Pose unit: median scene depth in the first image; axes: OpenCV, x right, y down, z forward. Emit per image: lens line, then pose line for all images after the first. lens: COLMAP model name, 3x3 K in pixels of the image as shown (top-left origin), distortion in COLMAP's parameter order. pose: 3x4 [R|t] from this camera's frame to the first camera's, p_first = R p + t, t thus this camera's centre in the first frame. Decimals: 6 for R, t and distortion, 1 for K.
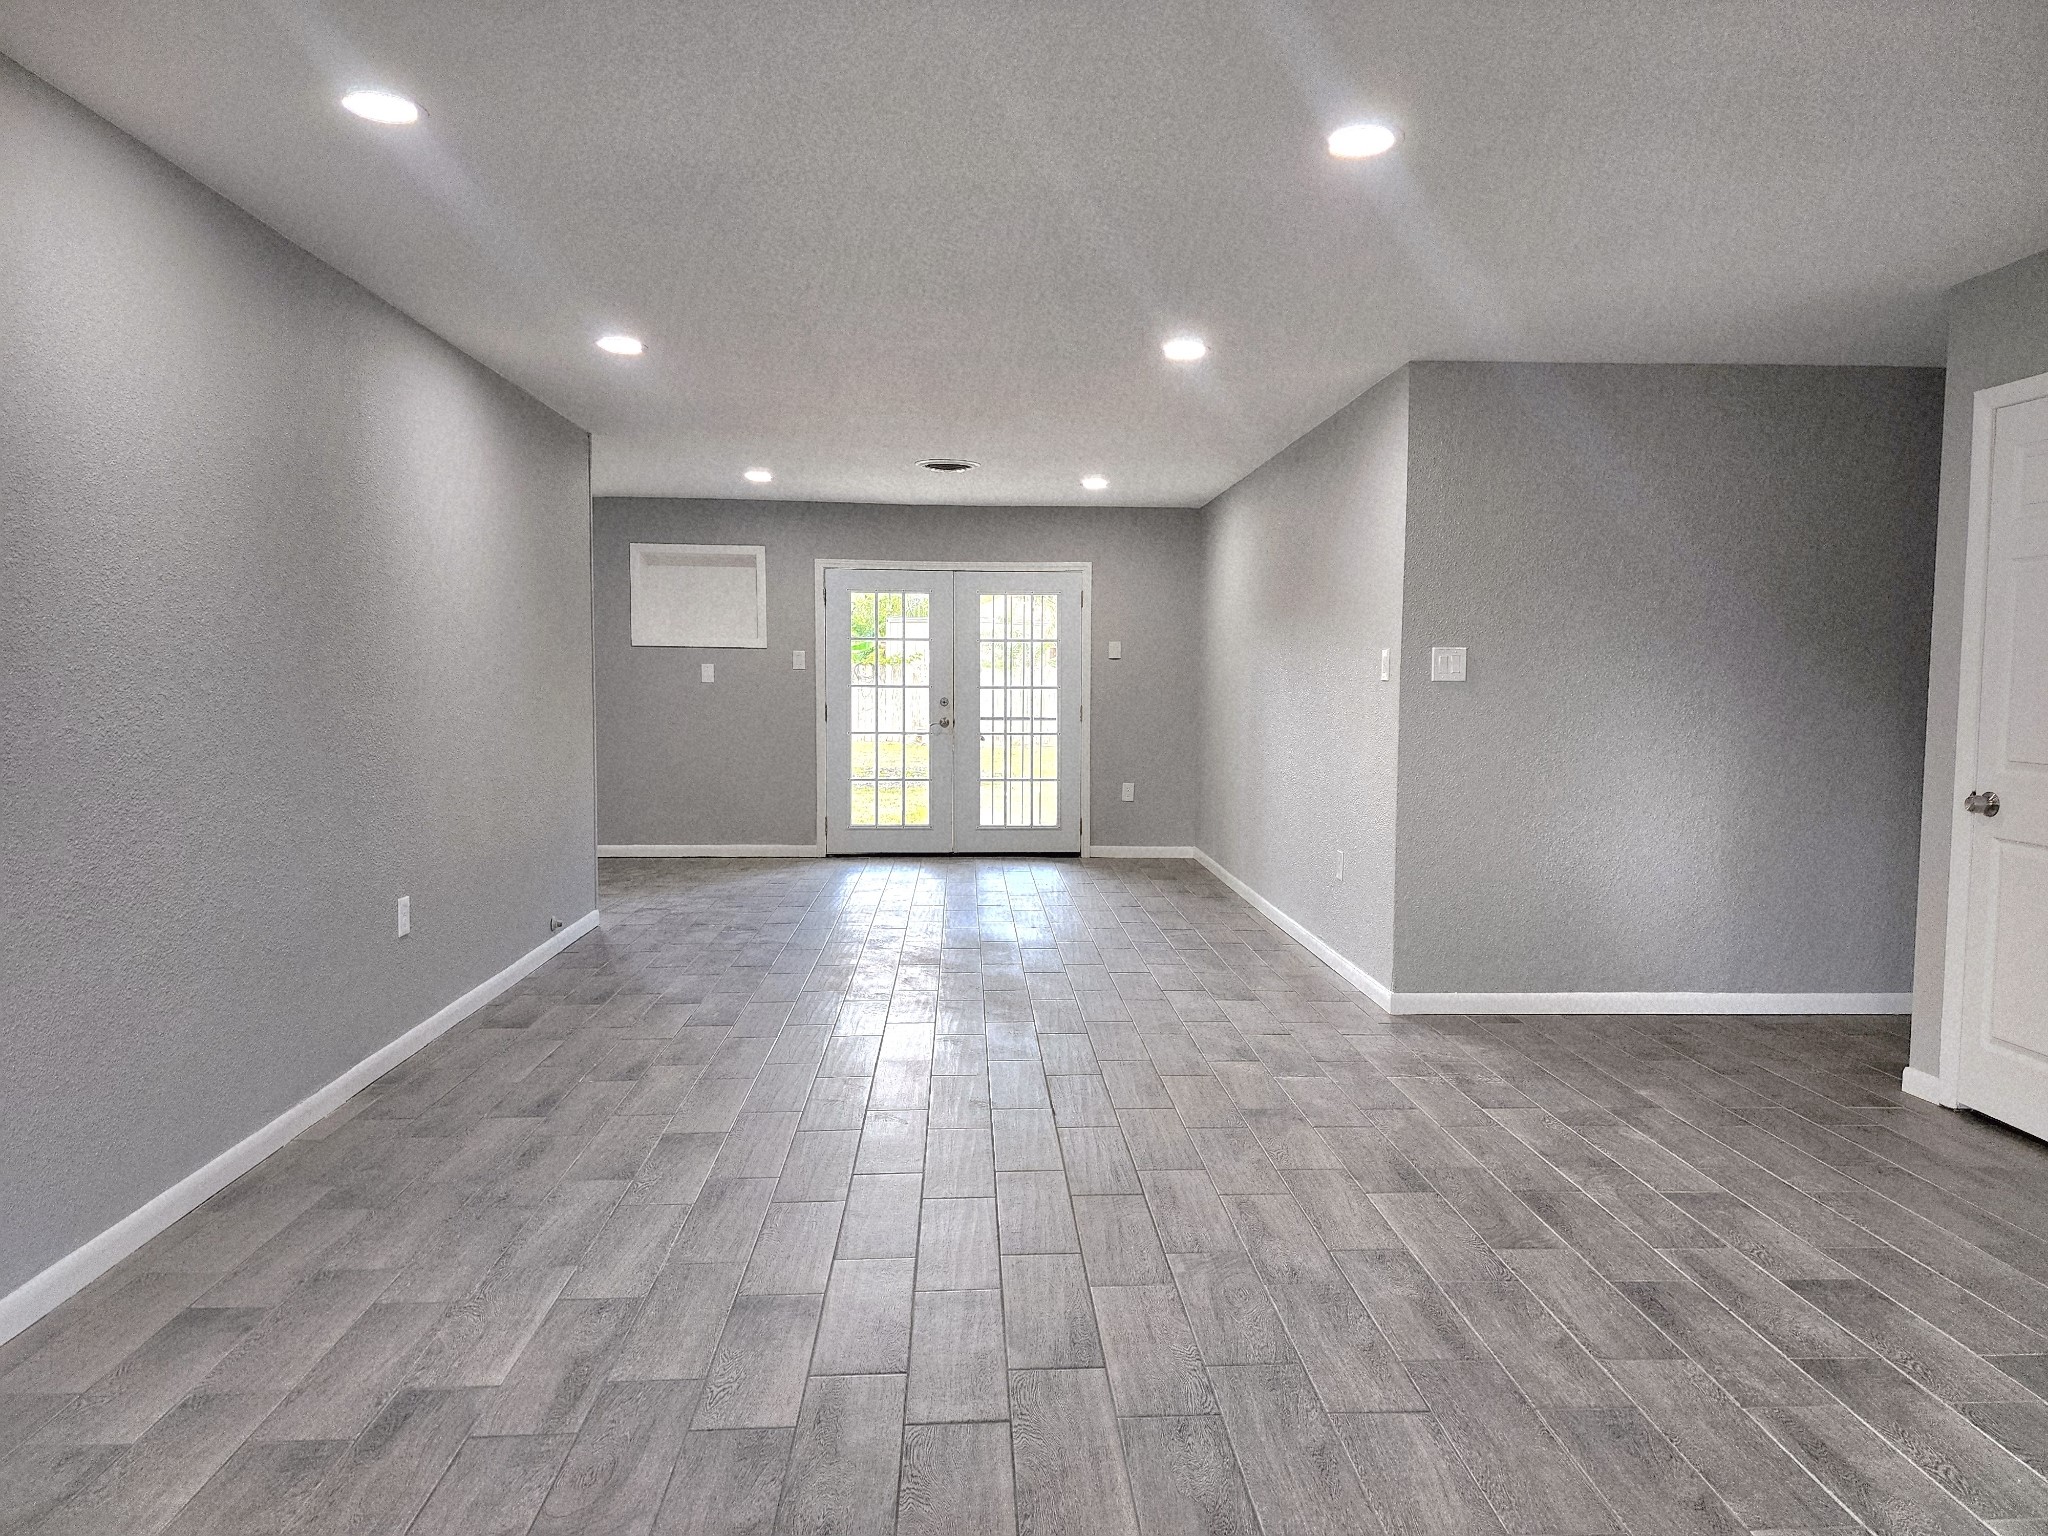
lens RADIAL K [[1373.4, 0, 1026.5], [0, 1373.4, 781.9], [0, 0, 1]] dist [0.066984, -0.060948]
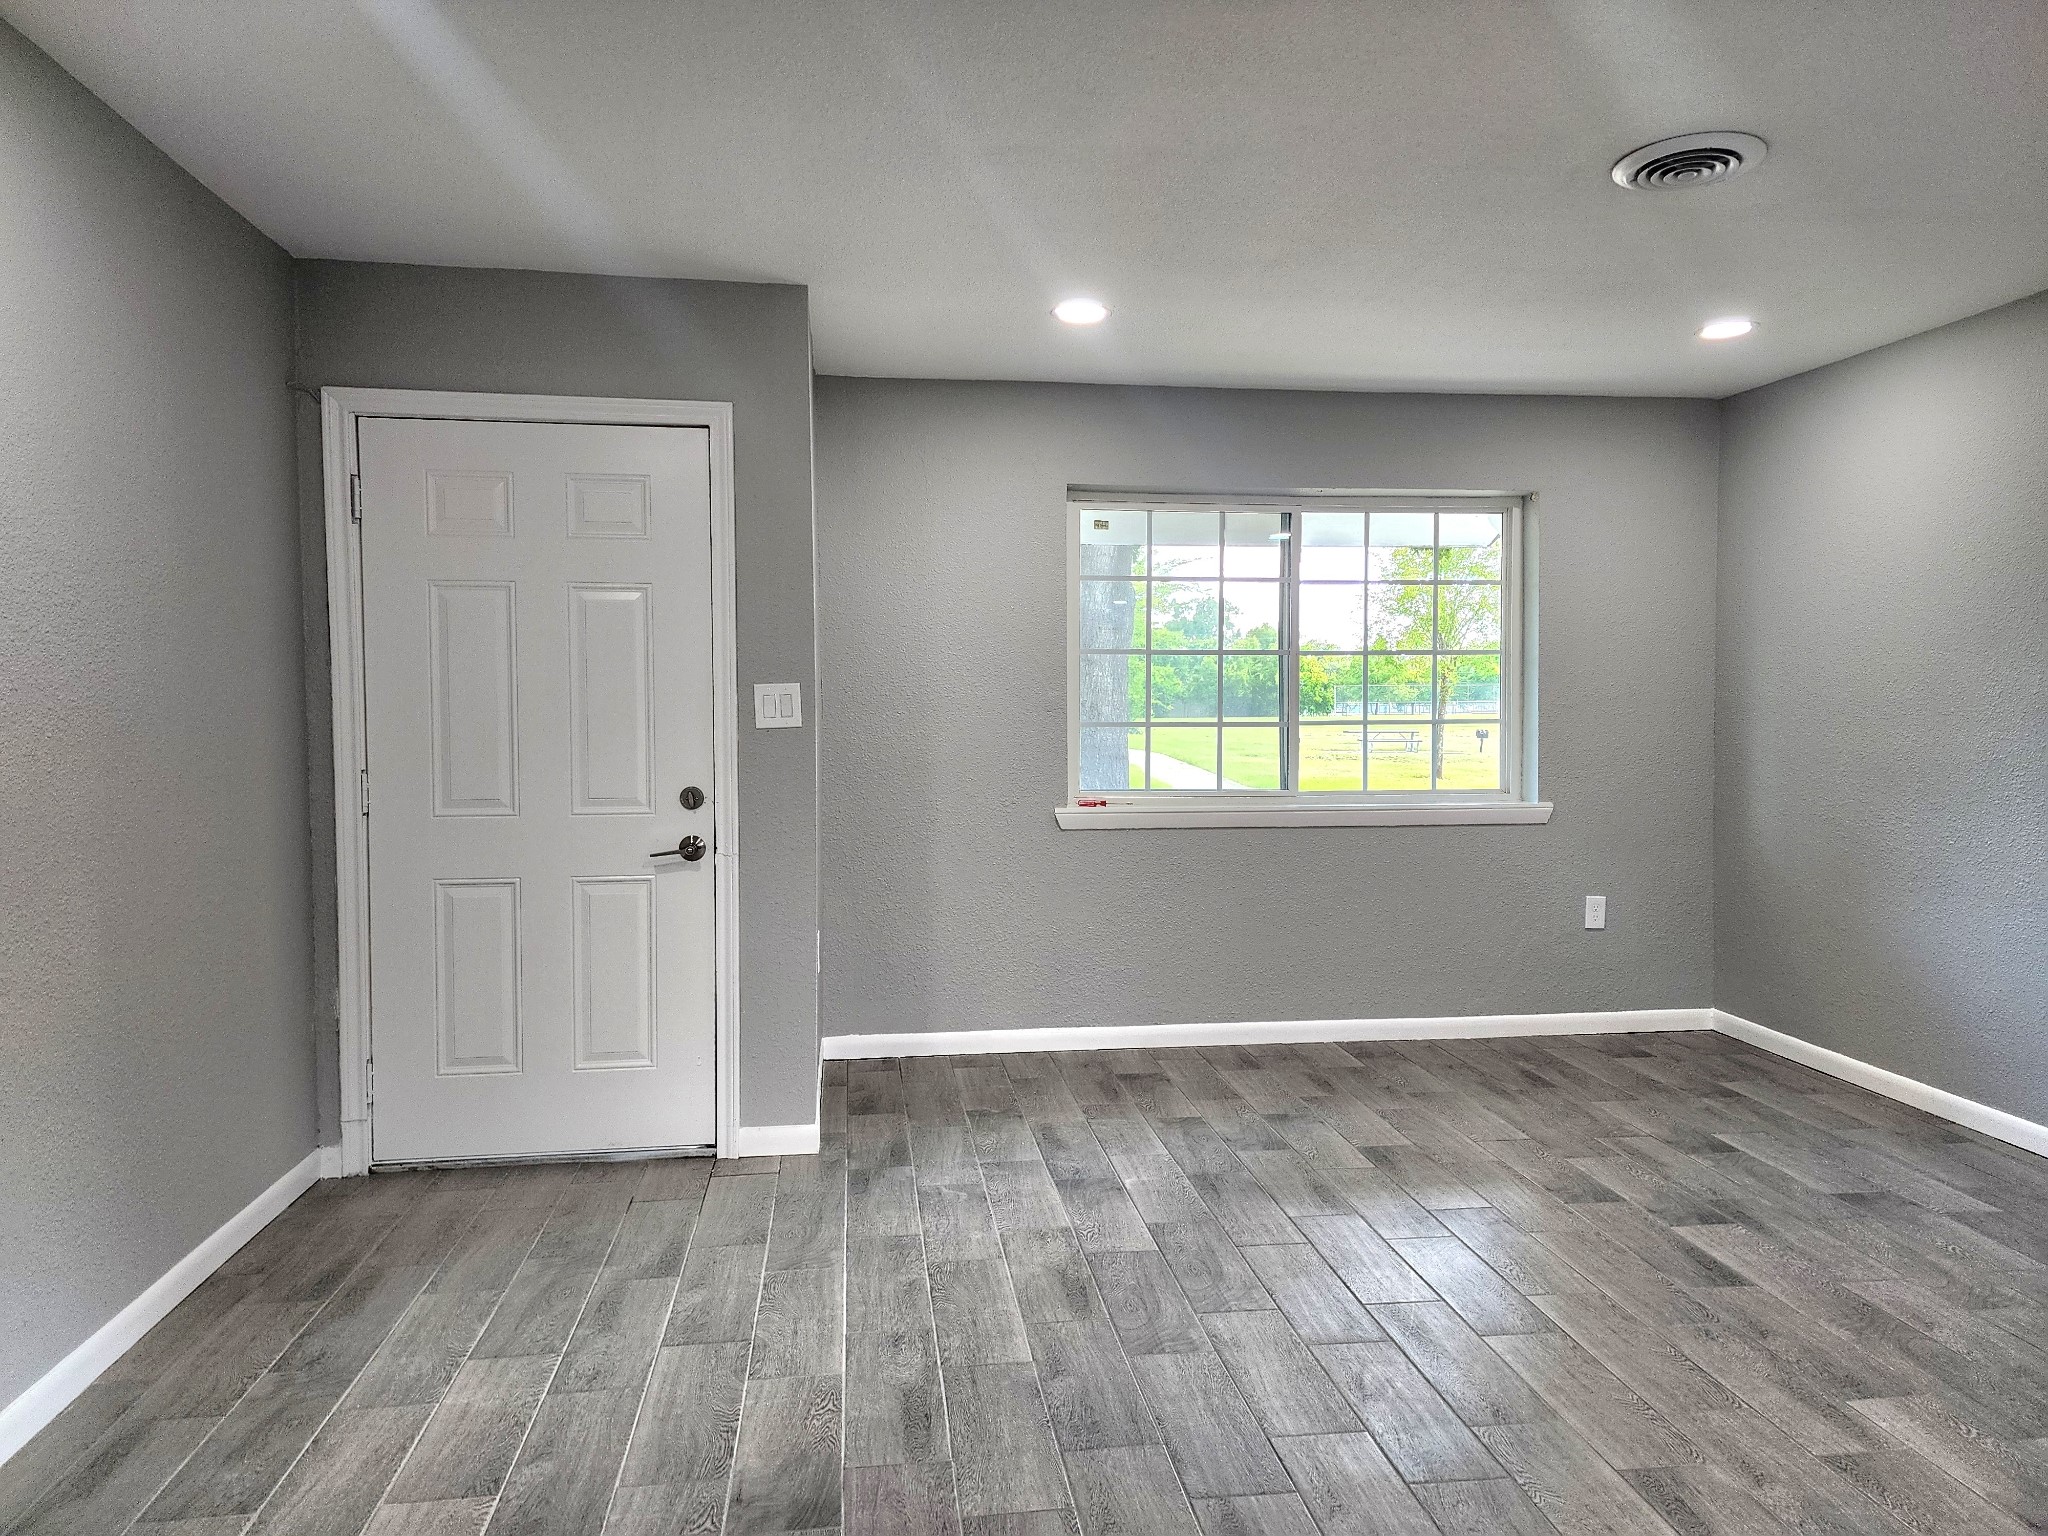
lens RADIAL K [[1373.4, 0, 1069.7], [0, 1373.4, 749.6], [0, 0, 1]] dist [0.066984, -0.060948]
pose [[-0.994072, -0.002354, -0.108699, 0.443156], [-0.014518, 0.993686, 0.111253, -0.121748], [0.107751, 0.112172, -0.987830, 1.570817]]
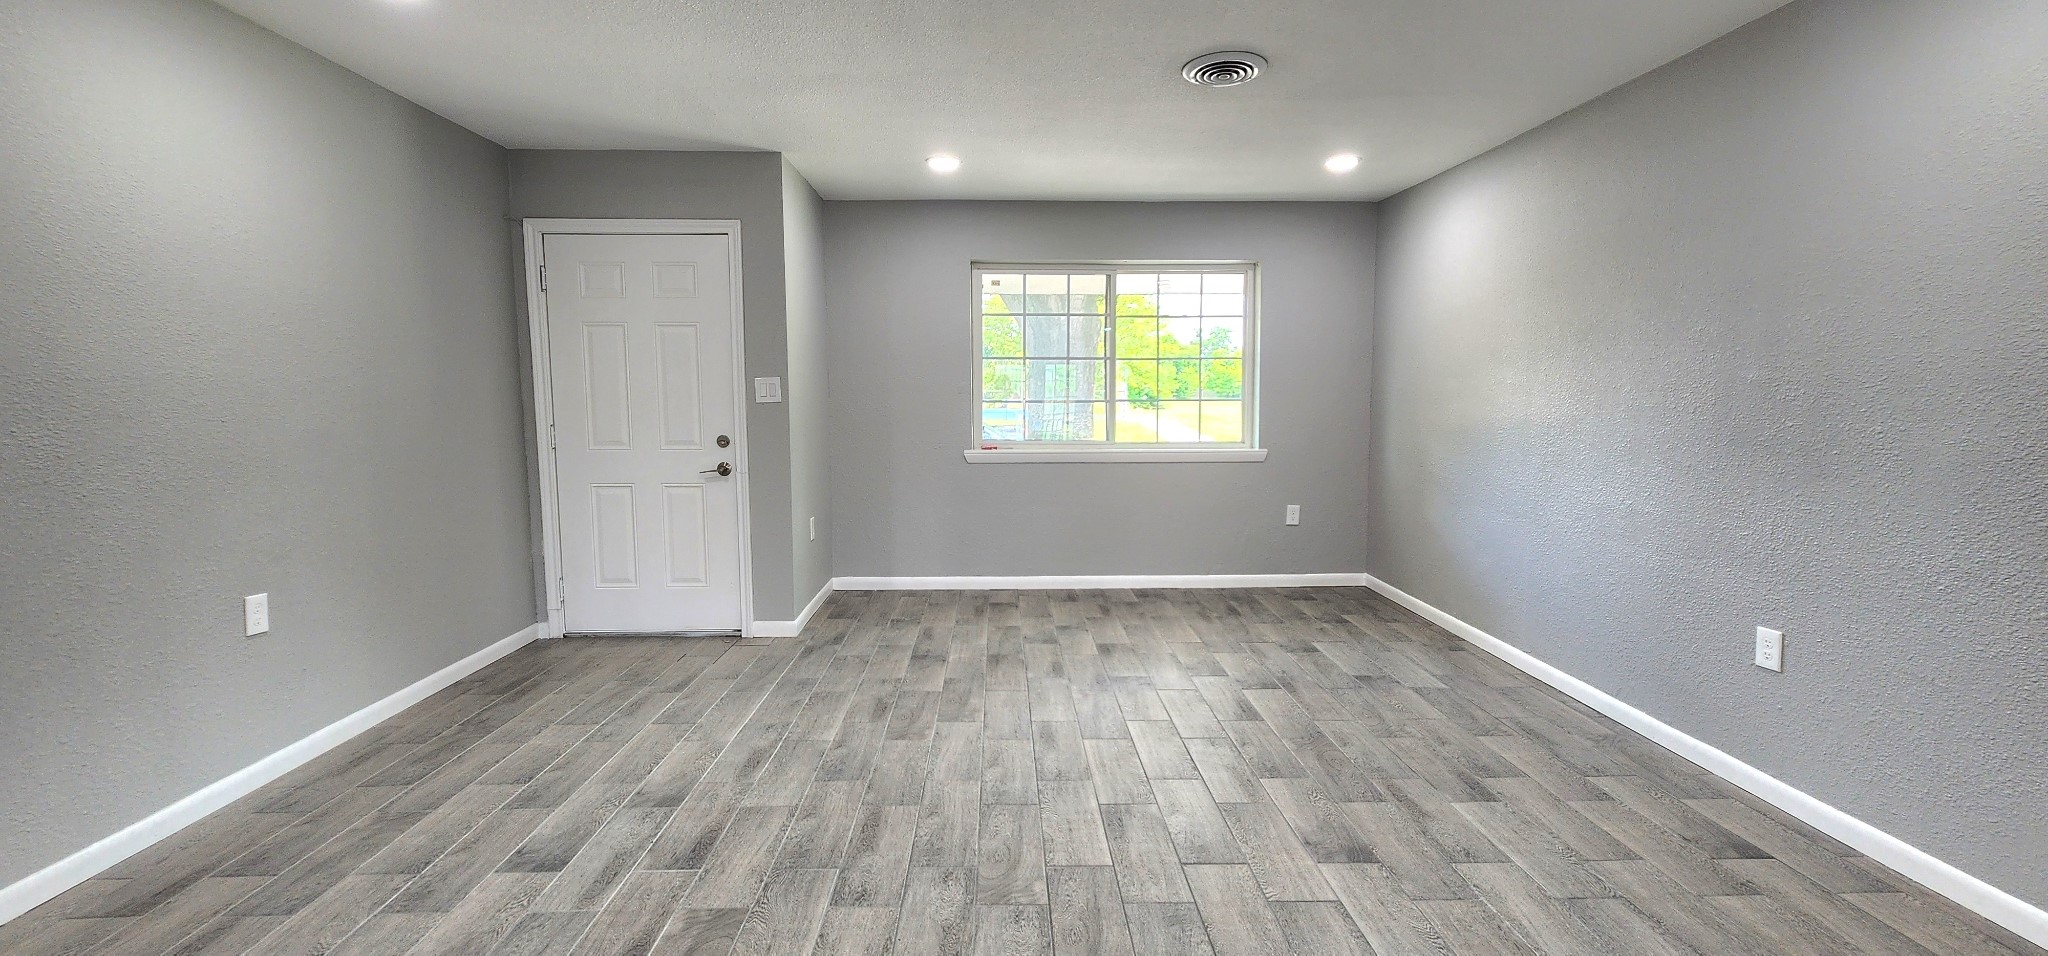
lens RADIAL K [[840.5, 0, 1036.0], [0, 840.5, 469.5], [0, 0, 1]] dist [-0.000056, 0.001178]
pose [[-0.999976, -0.005687, 0.003888, 0.113536], [-0.004937, 0.985219, 0.171230, -0.127841], [-0.004804, 0.171207, -0.985223, 1.673680]]
